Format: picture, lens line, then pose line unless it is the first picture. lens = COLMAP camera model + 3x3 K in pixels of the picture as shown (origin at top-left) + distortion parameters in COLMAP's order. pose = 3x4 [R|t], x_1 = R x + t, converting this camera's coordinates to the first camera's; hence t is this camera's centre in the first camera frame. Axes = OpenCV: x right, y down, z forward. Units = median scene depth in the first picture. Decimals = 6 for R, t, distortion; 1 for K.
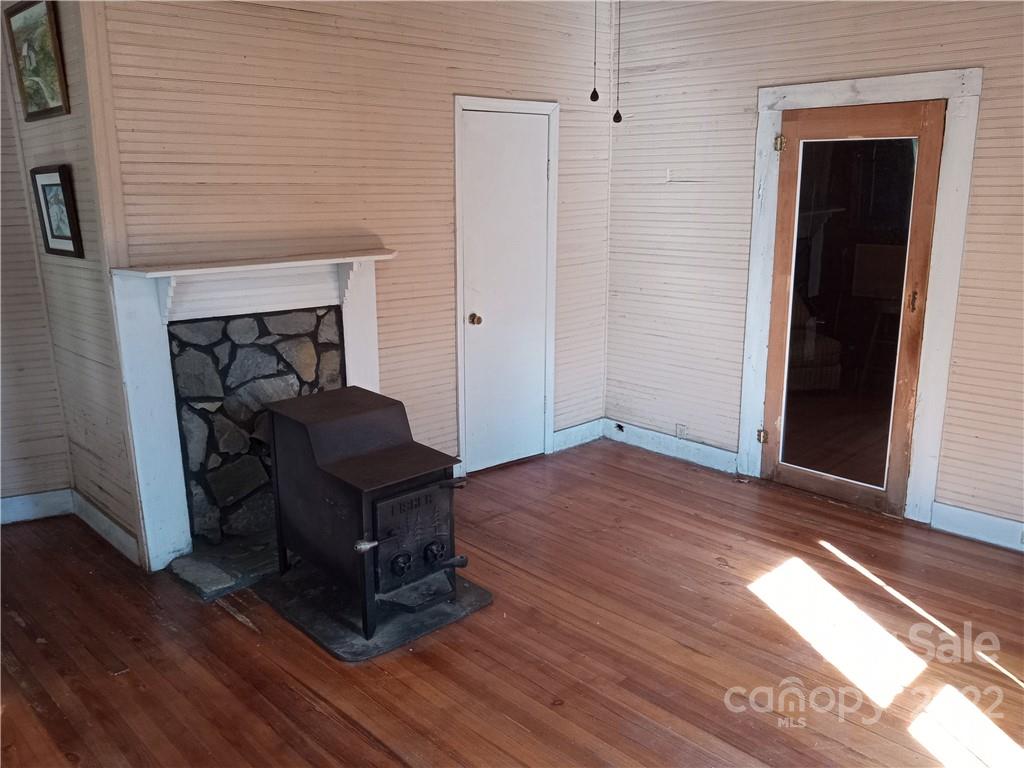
lens RADIAL K [[806.1, 0, 512.0], [0, 806.1, 384.0], [0, 0, 1]] dist [0.006801, -0.004348]
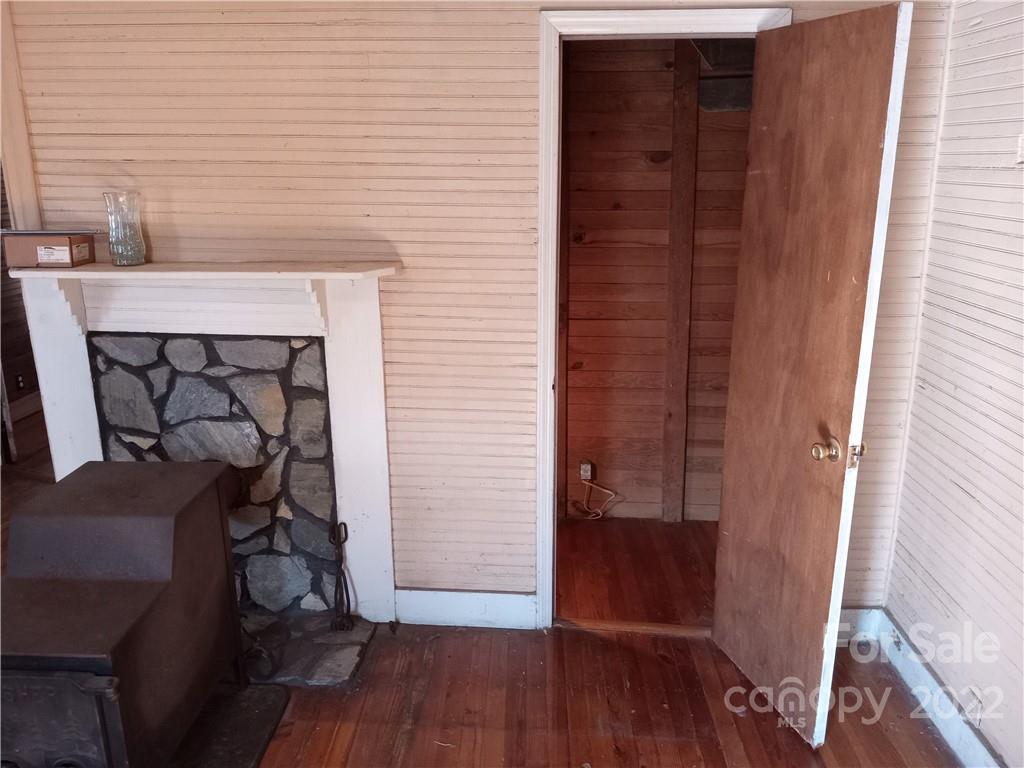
lens RADIAL K [[806.1, 0, 512.0], [0, 806.1, 384.0], [0, 0, 1]] dist [0.006801, -0.004348]
pose [[0.715988, 0.183473, -0.673572, 0.398799], [-0.173118, 0.981373, 0.083294, -0.152328], [0.676307, 0.056970, 0.734413, 0.633683]]
